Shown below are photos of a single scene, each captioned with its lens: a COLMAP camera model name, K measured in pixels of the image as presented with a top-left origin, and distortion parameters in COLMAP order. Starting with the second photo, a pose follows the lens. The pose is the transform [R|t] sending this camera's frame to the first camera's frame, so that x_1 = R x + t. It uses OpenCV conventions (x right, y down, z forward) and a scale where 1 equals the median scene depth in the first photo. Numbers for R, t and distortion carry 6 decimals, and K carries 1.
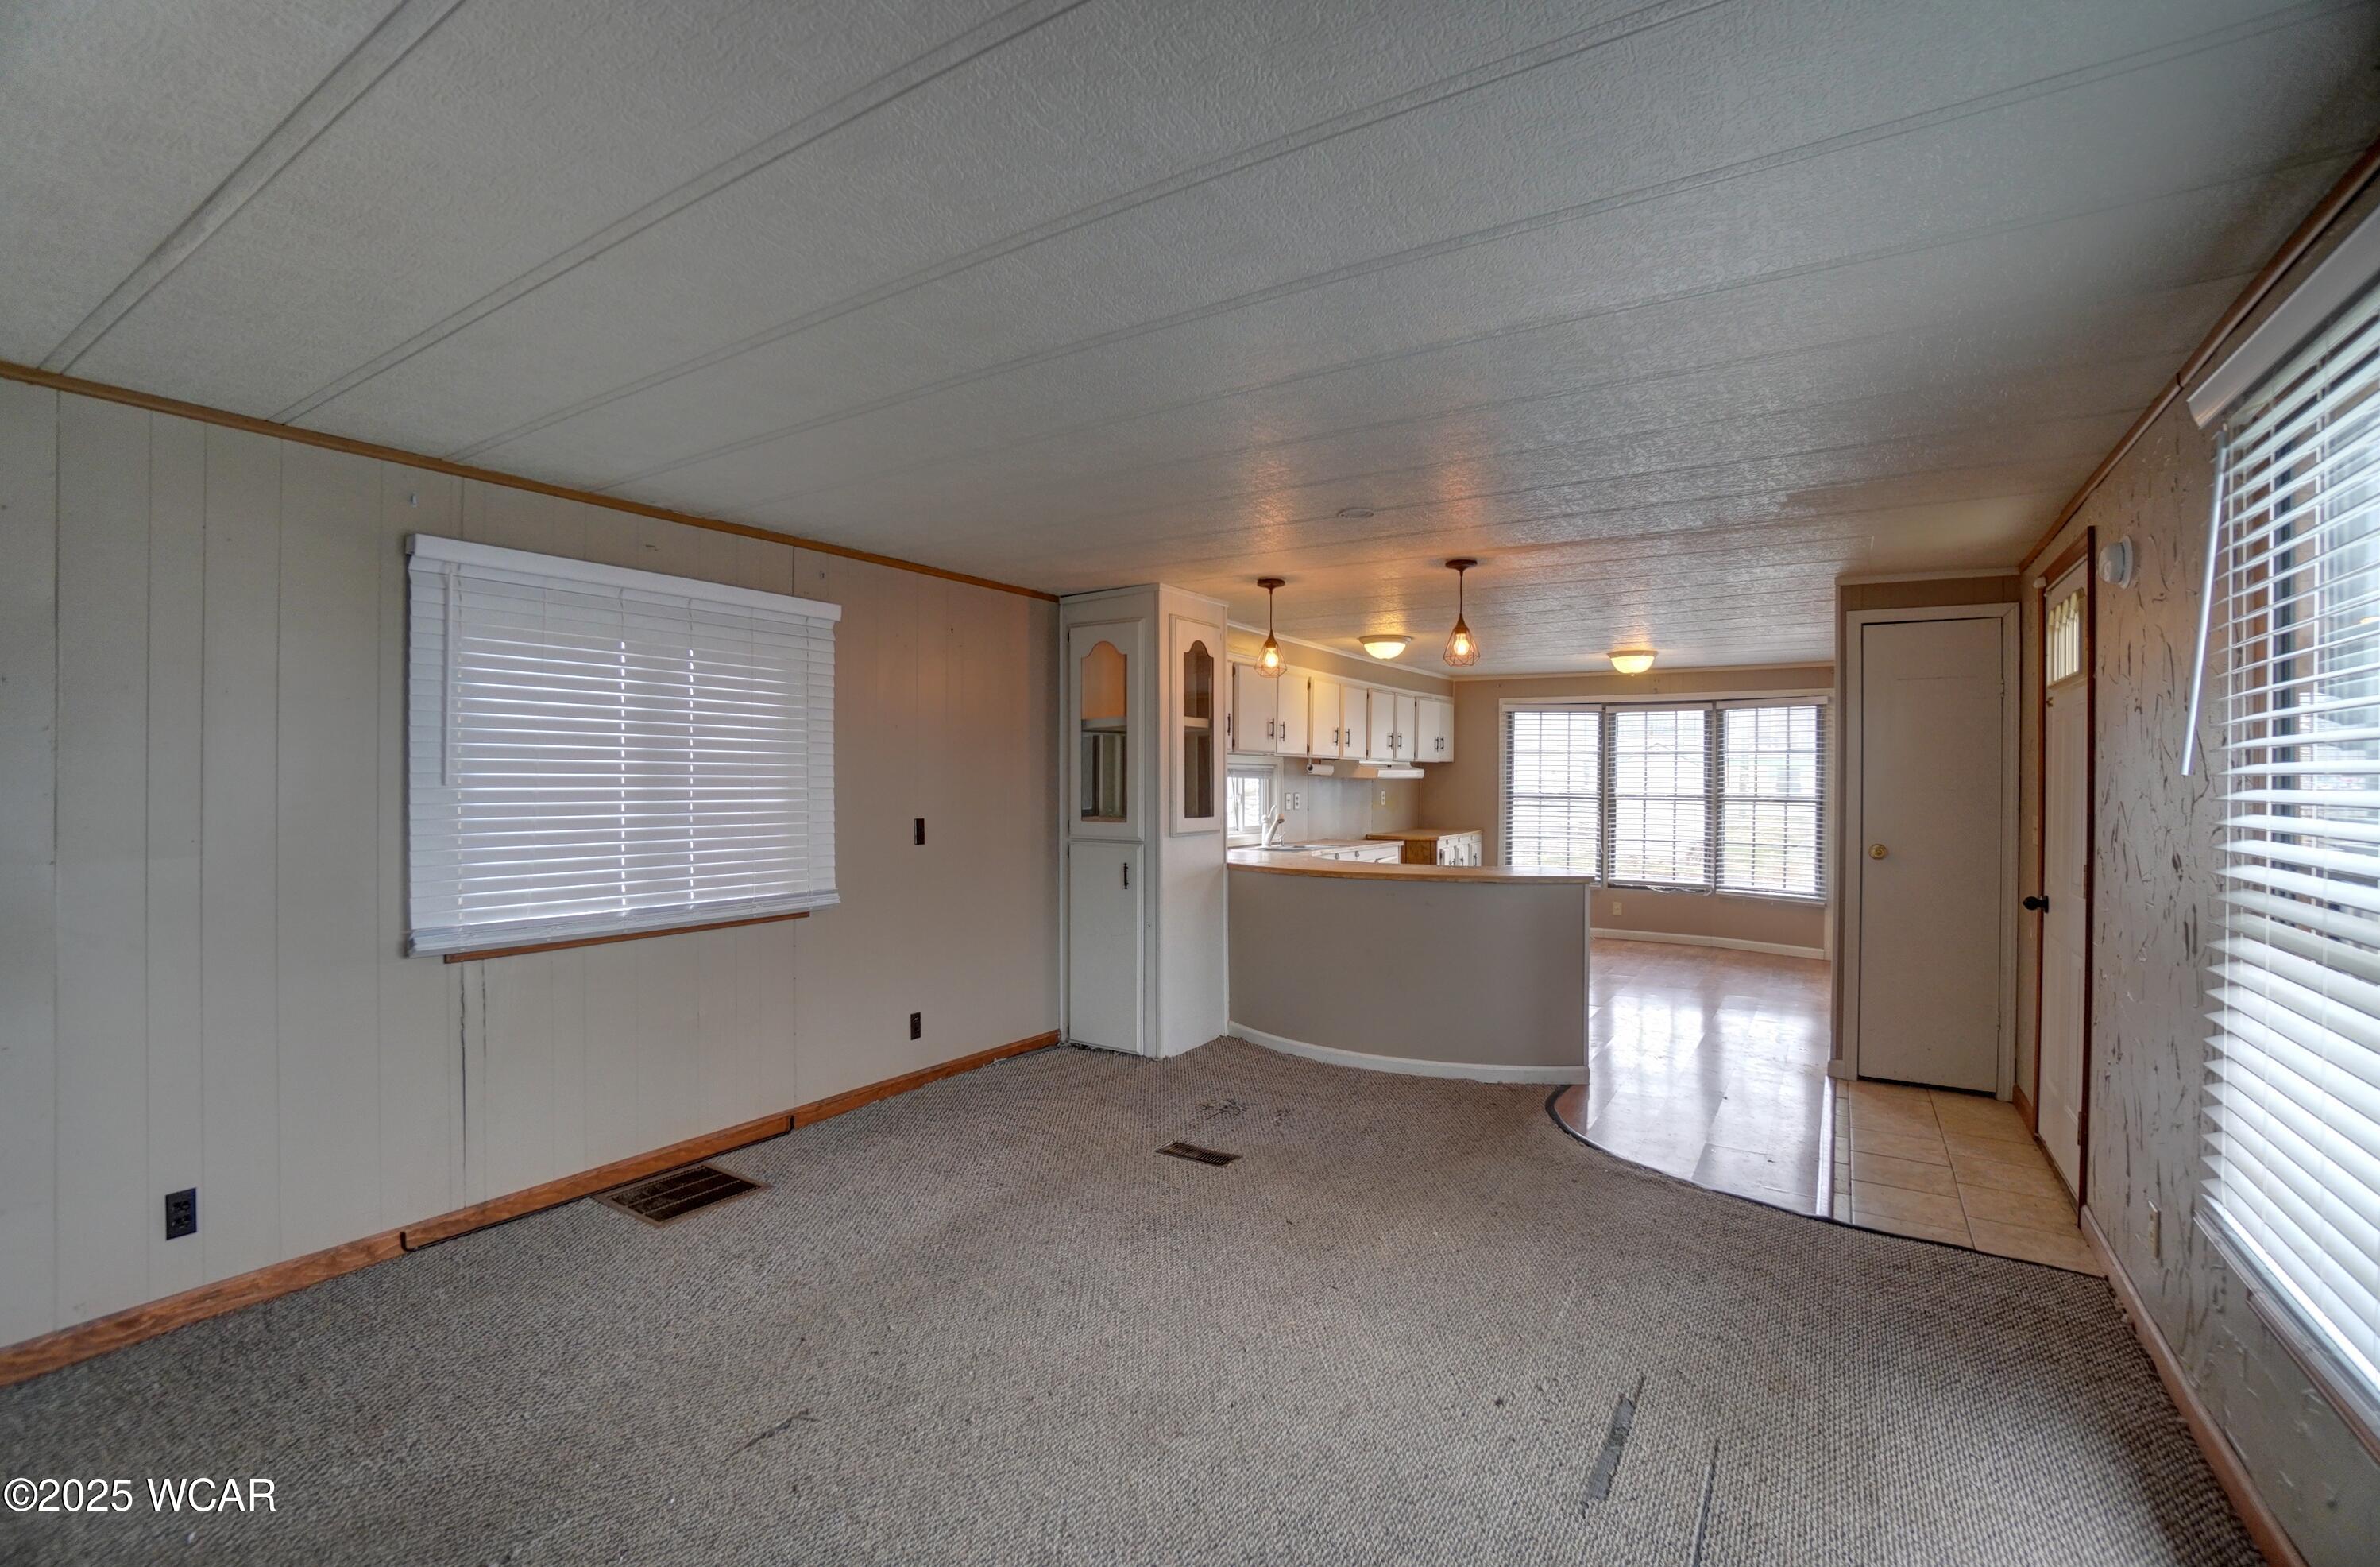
lens RADIAL K [[1057.5, 0, 1158.5], [0, 1057.5, 778.8], [0, 0, 1]] dist [-0.061754, 0.021330]
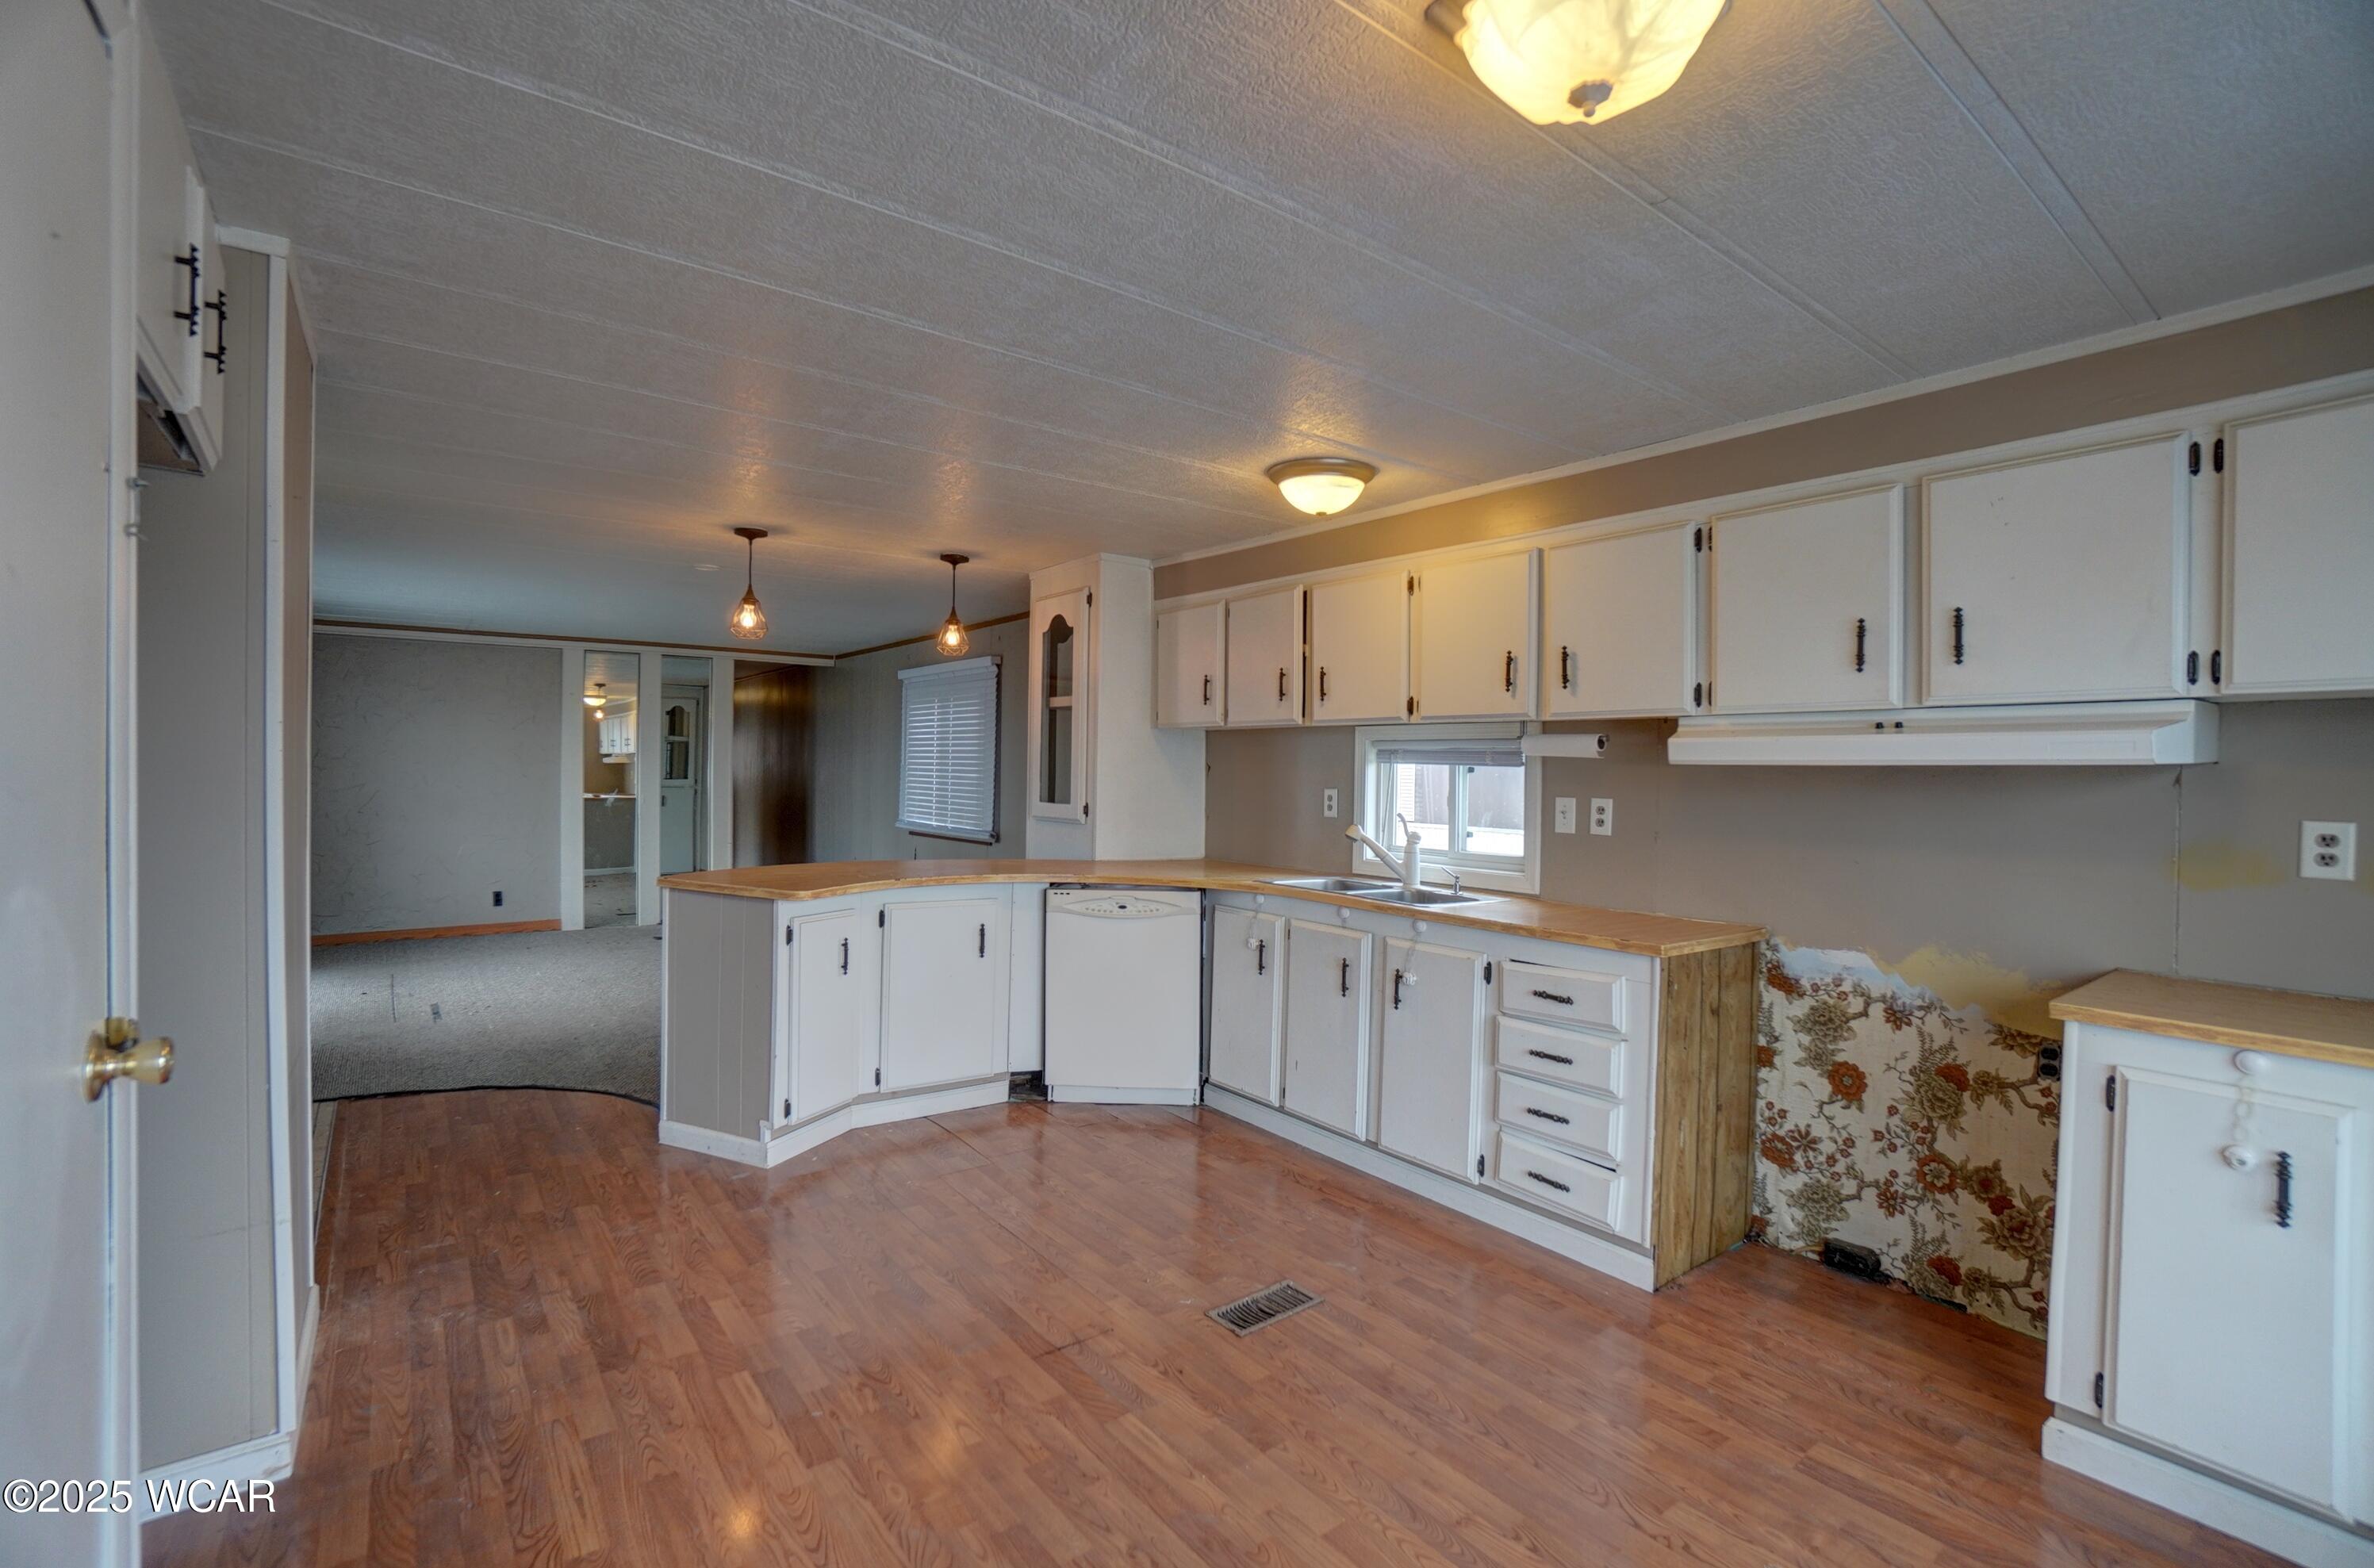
lens RADIAL K [[1054.6, 0, 1163.9], [0, 1054.6, 775.8], [0, 0, 1]] dist [-0.061754, 0.021330]
pose [[-0.334168, -0.002384, -0.942510, 0.662979], [-0.016677, 0.999855, 0.003384, 0.005676], [0.942366, 0.016849, -0.334160, 1.049737]]
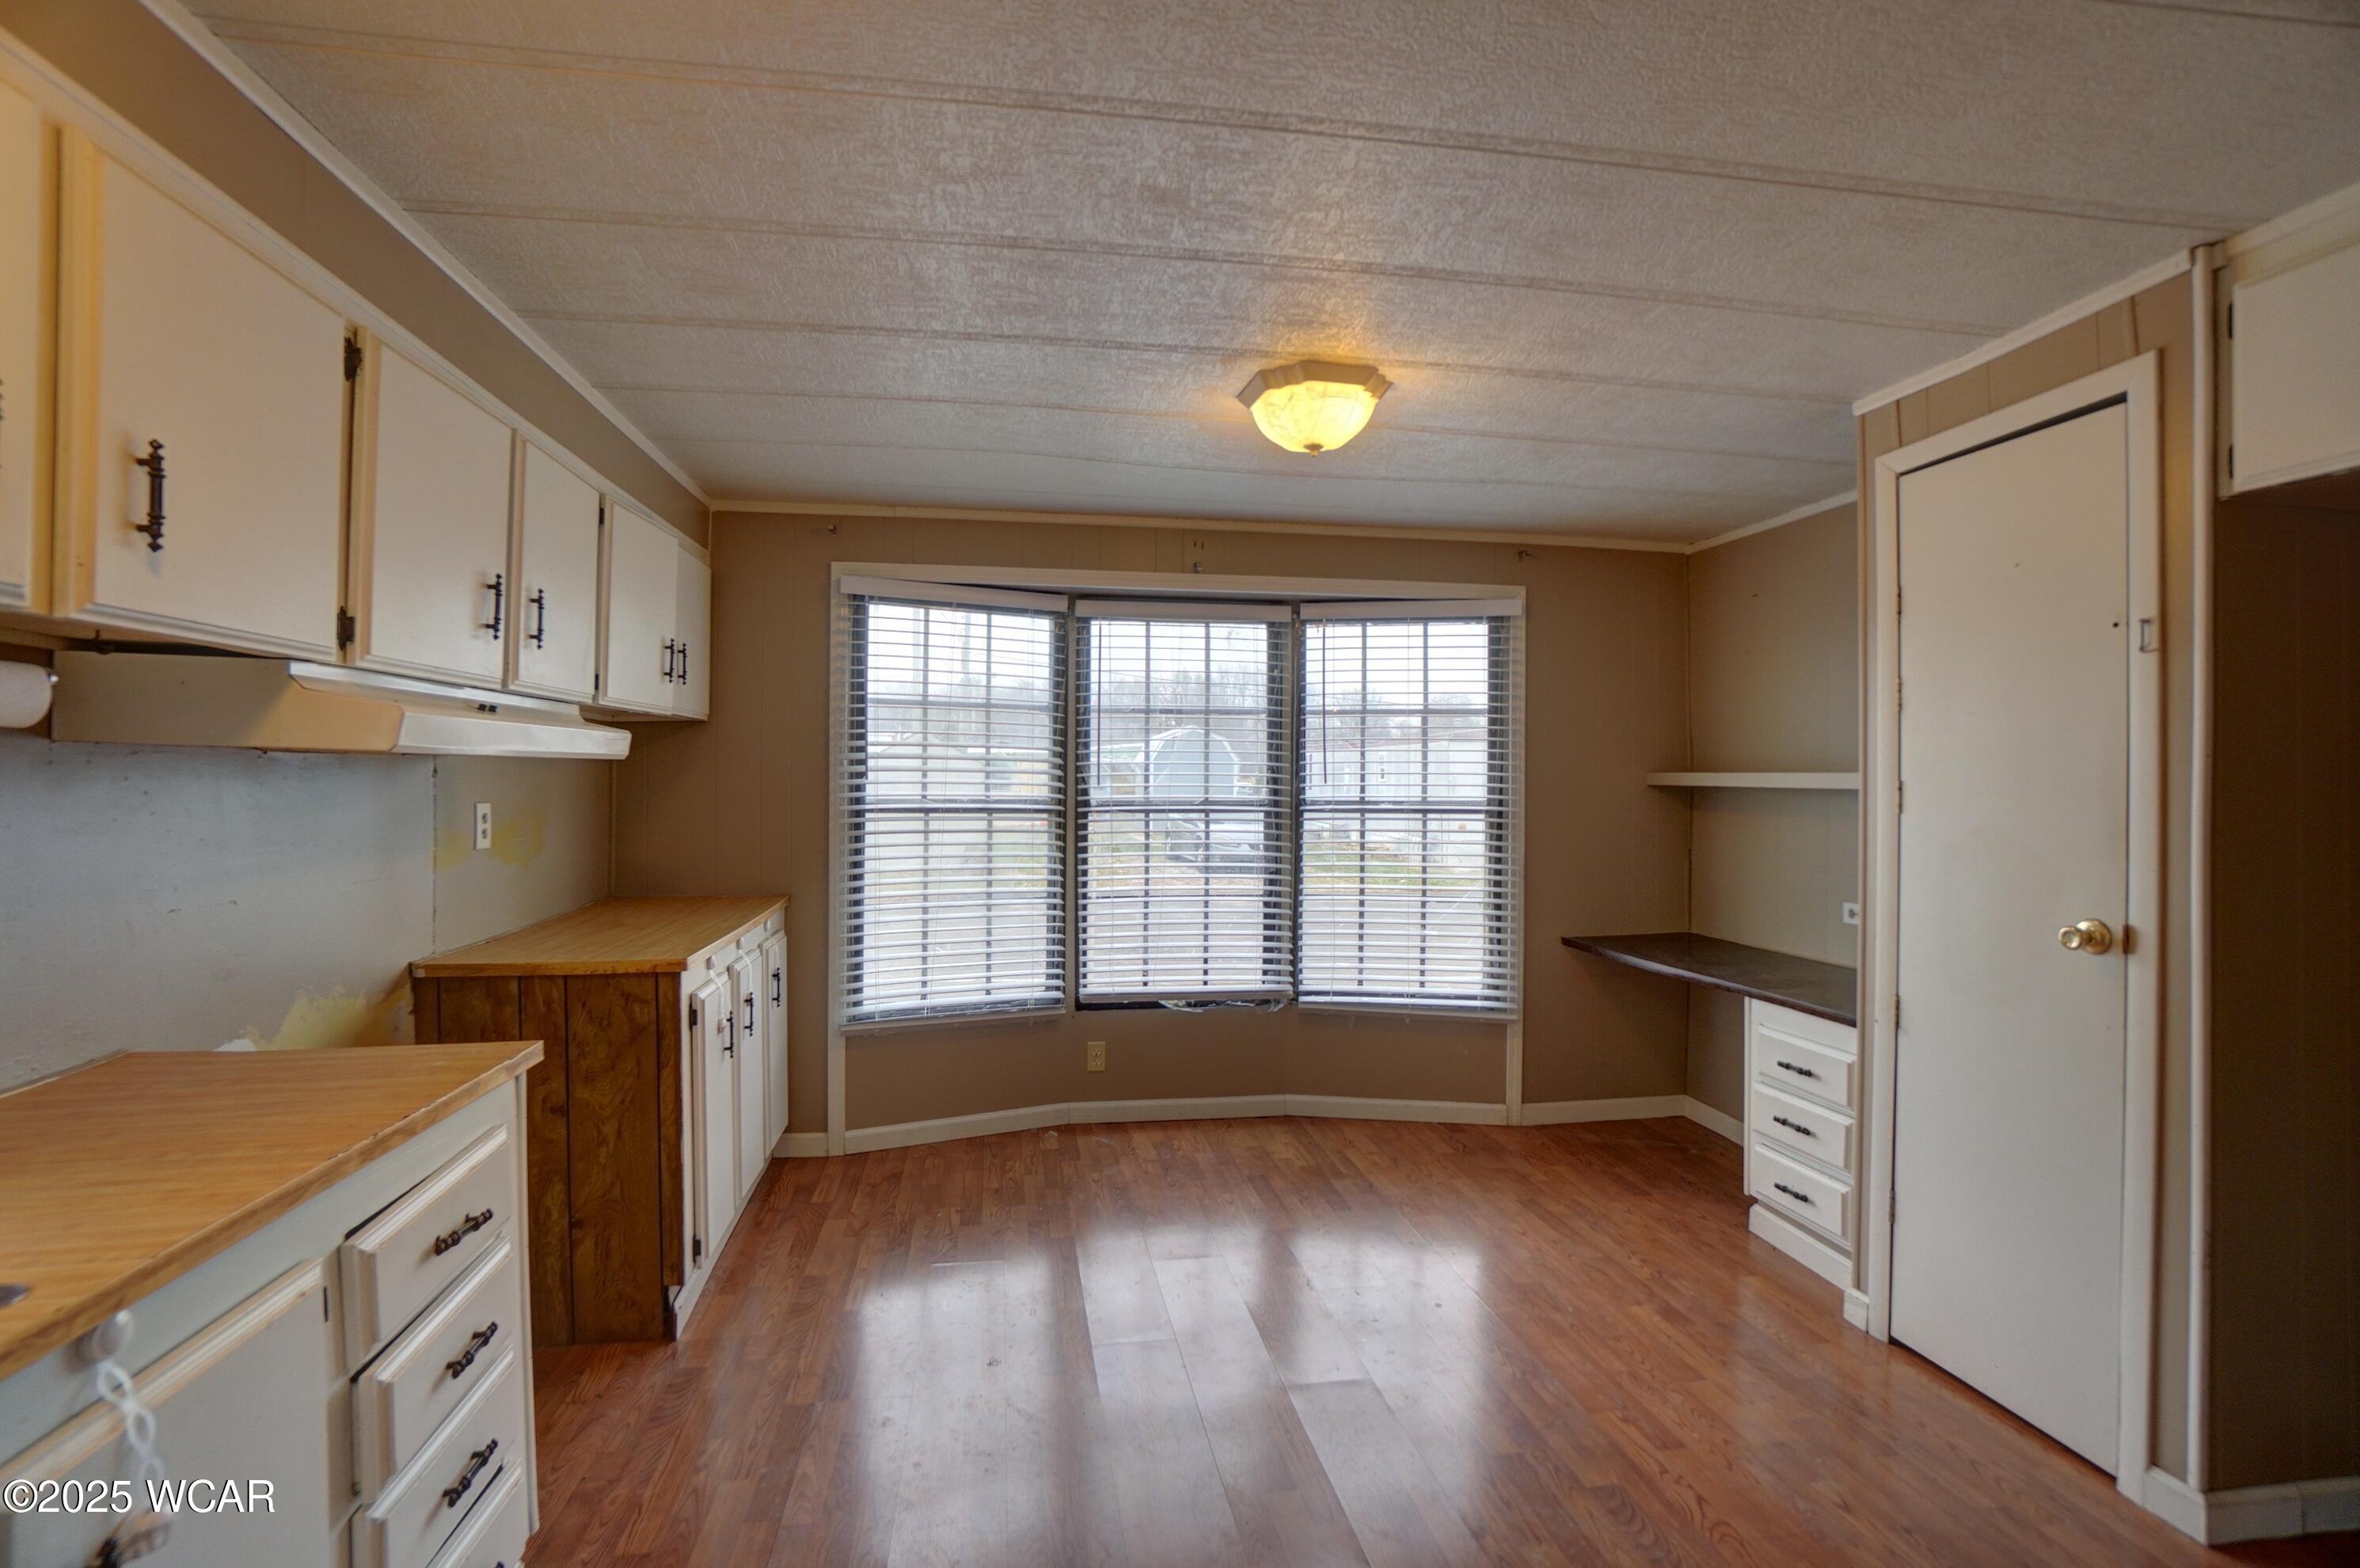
lens RADIAL K [[1048.4, 0, 1154.9], [0, 1048.4, 780.9], [0, 0, 1]] dist [-0.061754, 0.021330]
pose [[0.742854, -0.005507, 0.669431, 0.202366], [0.000847, 0.999973, 0.007287, 0.003920], [-0.669453, -0.004847, 0.742838, 0.829405]]
